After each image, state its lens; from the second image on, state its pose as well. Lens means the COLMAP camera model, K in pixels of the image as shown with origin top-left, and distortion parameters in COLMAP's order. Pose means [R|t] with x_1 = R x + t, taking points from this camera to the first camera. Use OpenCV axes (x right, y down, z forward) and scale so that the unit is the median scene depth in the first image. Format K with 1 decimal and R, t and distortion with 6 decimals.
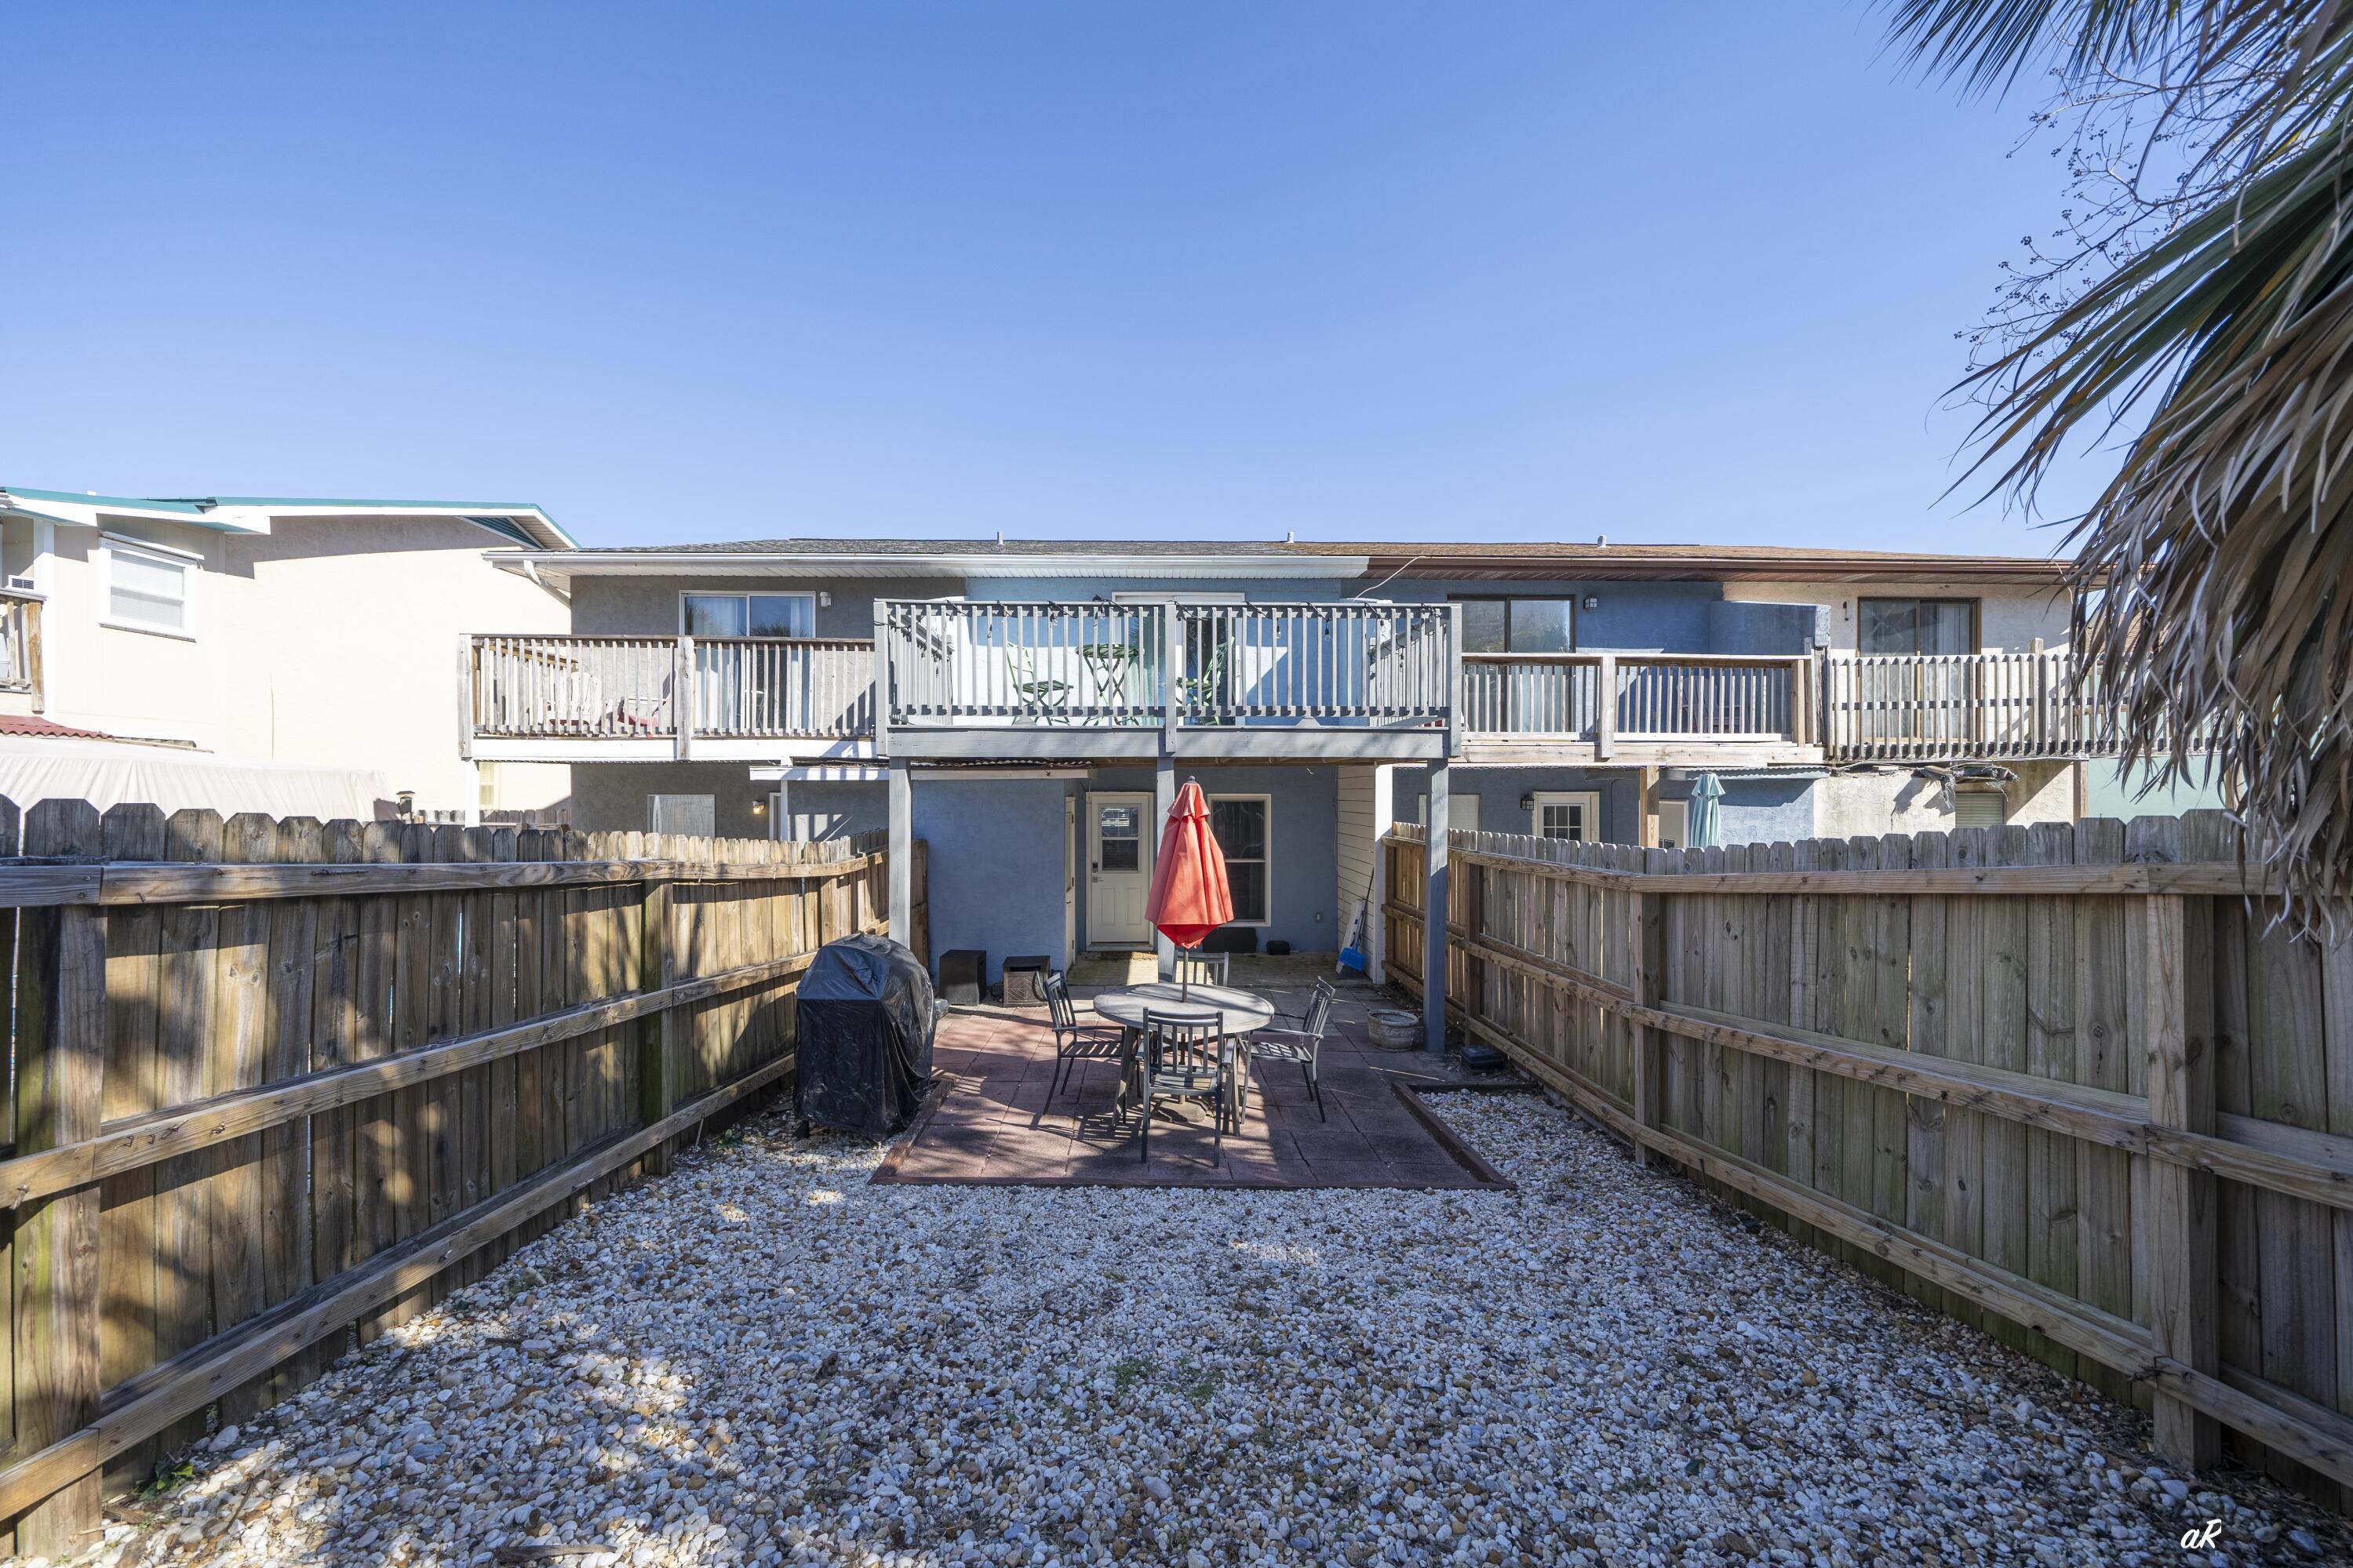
lens RADIAL K [[747.5, 0, 1176.5], [0, 747.5, 784.0], [0, 0, 1]] dist [-0.001137, -0.000103]
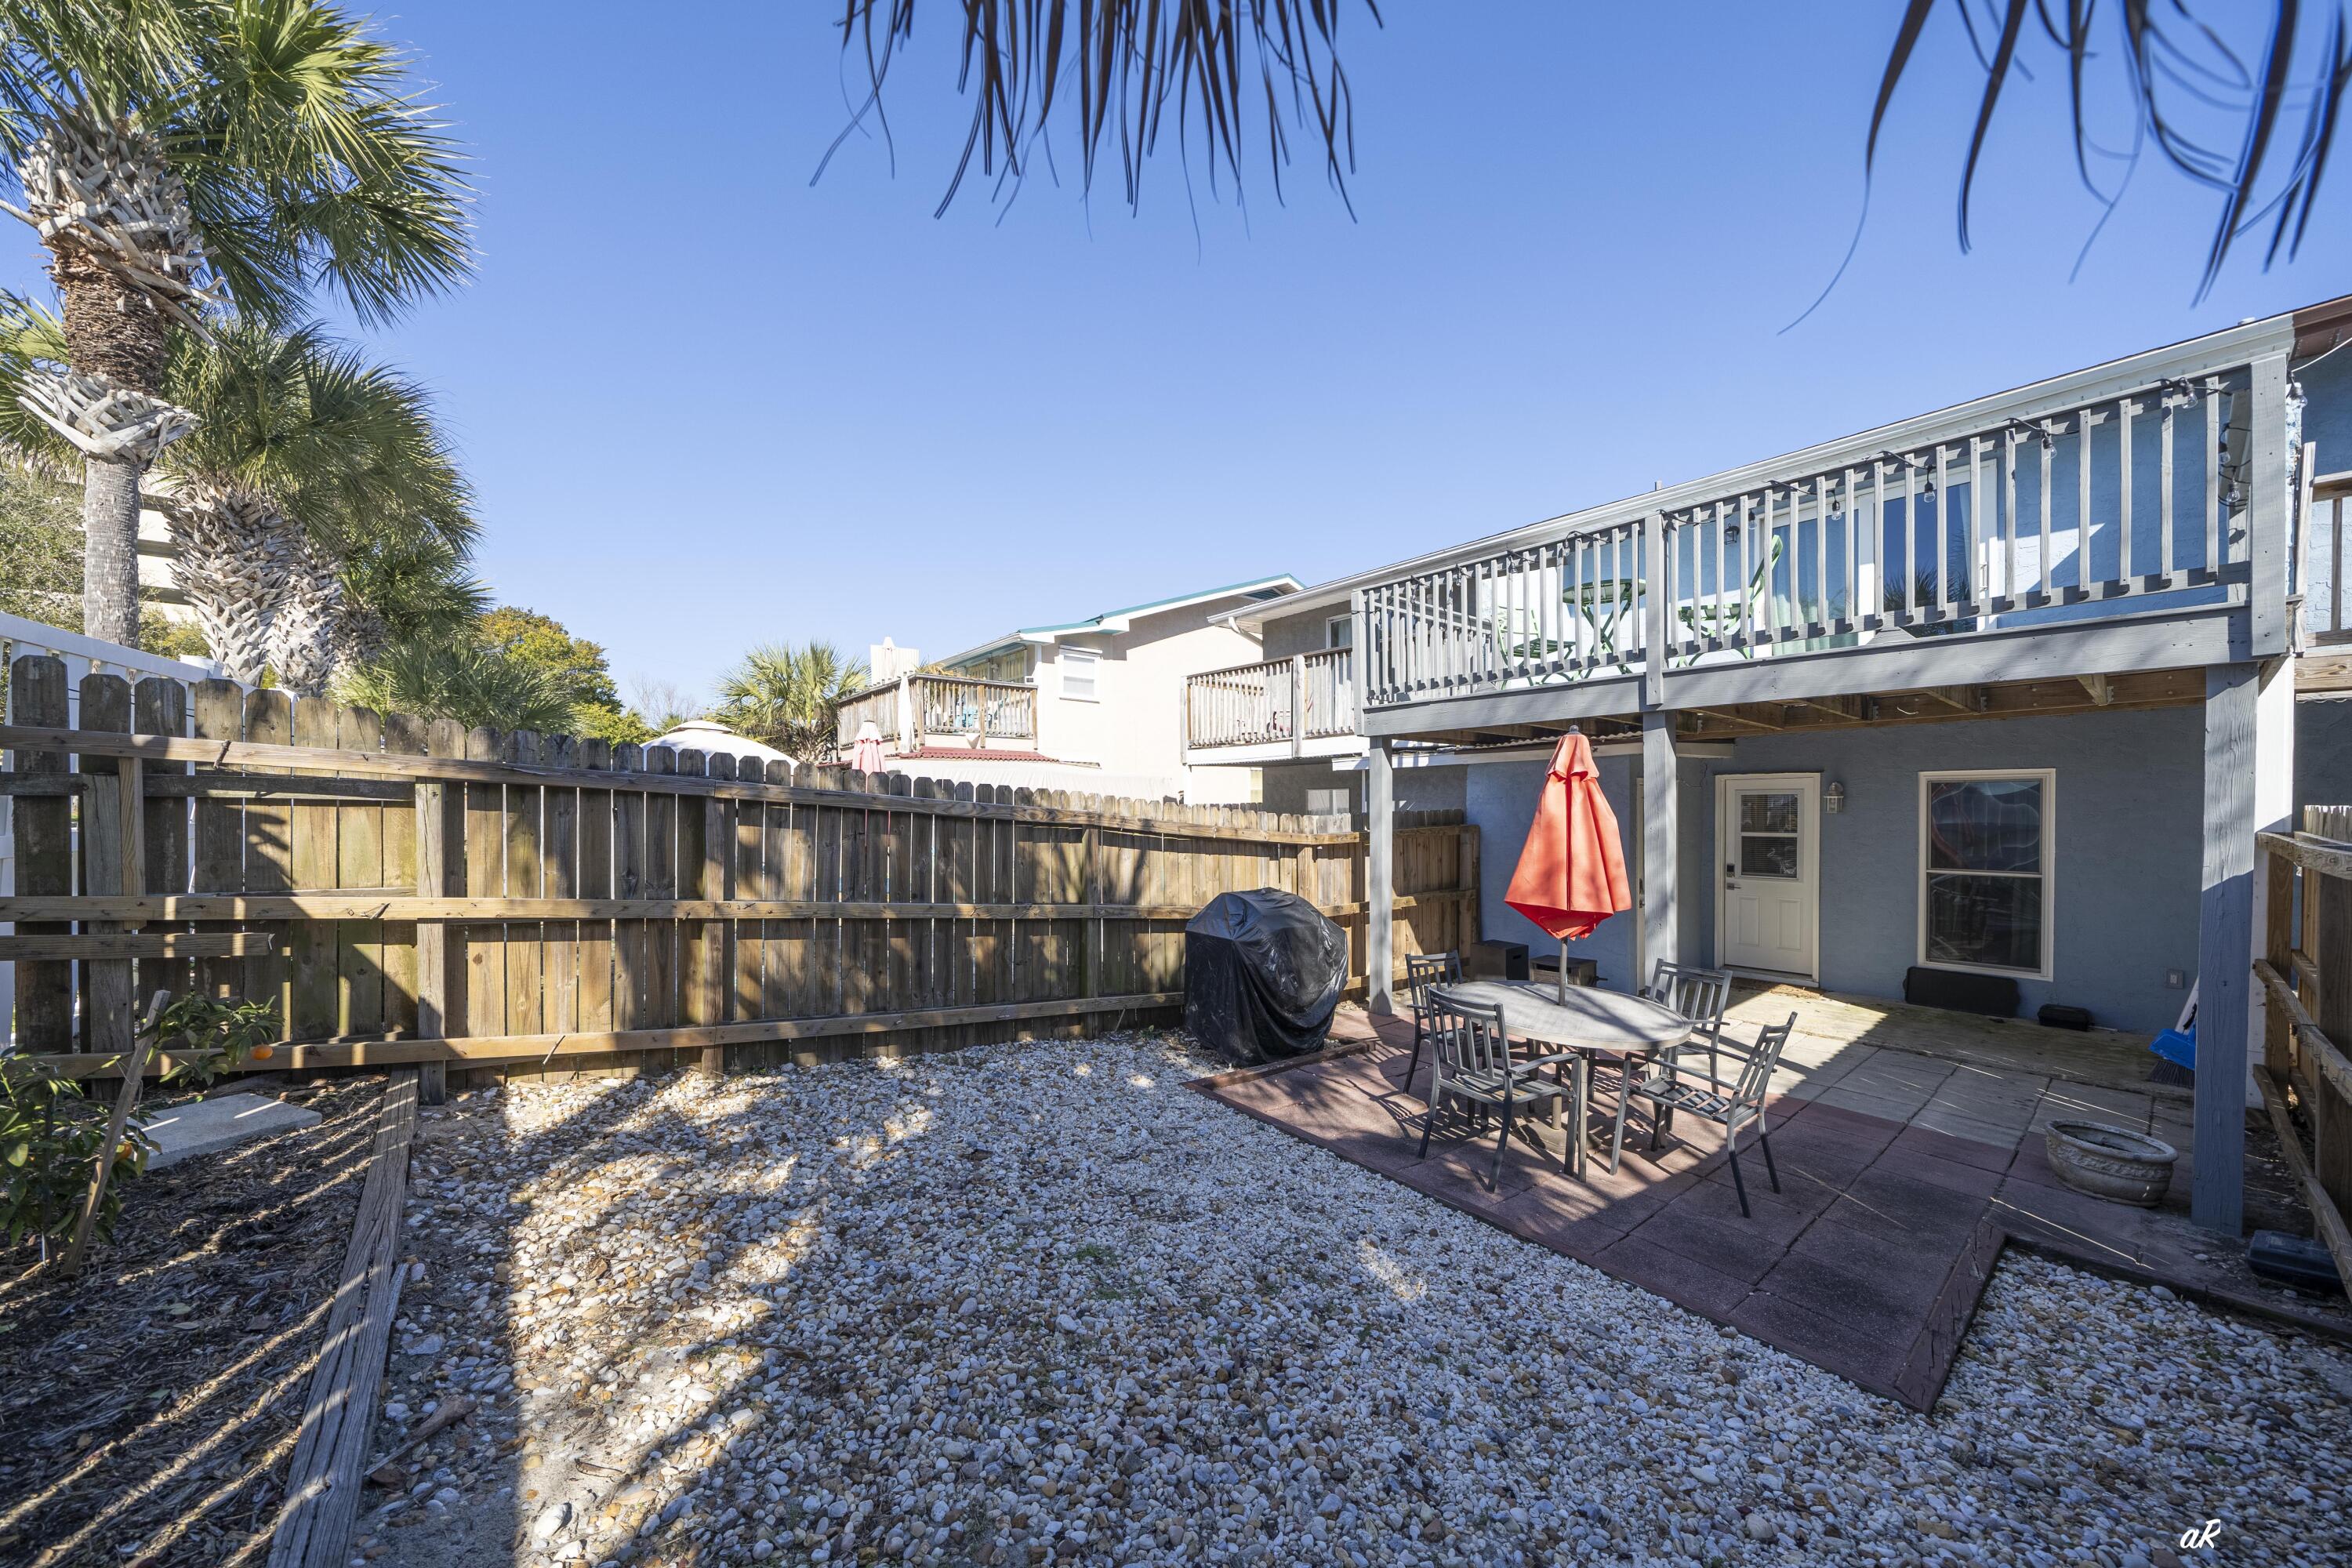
lens RADIAL K [[747.3, 0, 1176.0], [0, 747.3, 784.0], [0, 0, 1]] dist [-0.001137, -0.000103]
pose [[0.663240, -0.020229, -0.748133, 0.358112], [0.022252, 0.999726, -0.007304, 0.050571], [0.748076, -0.011803, 0.663508, 0.162106]]
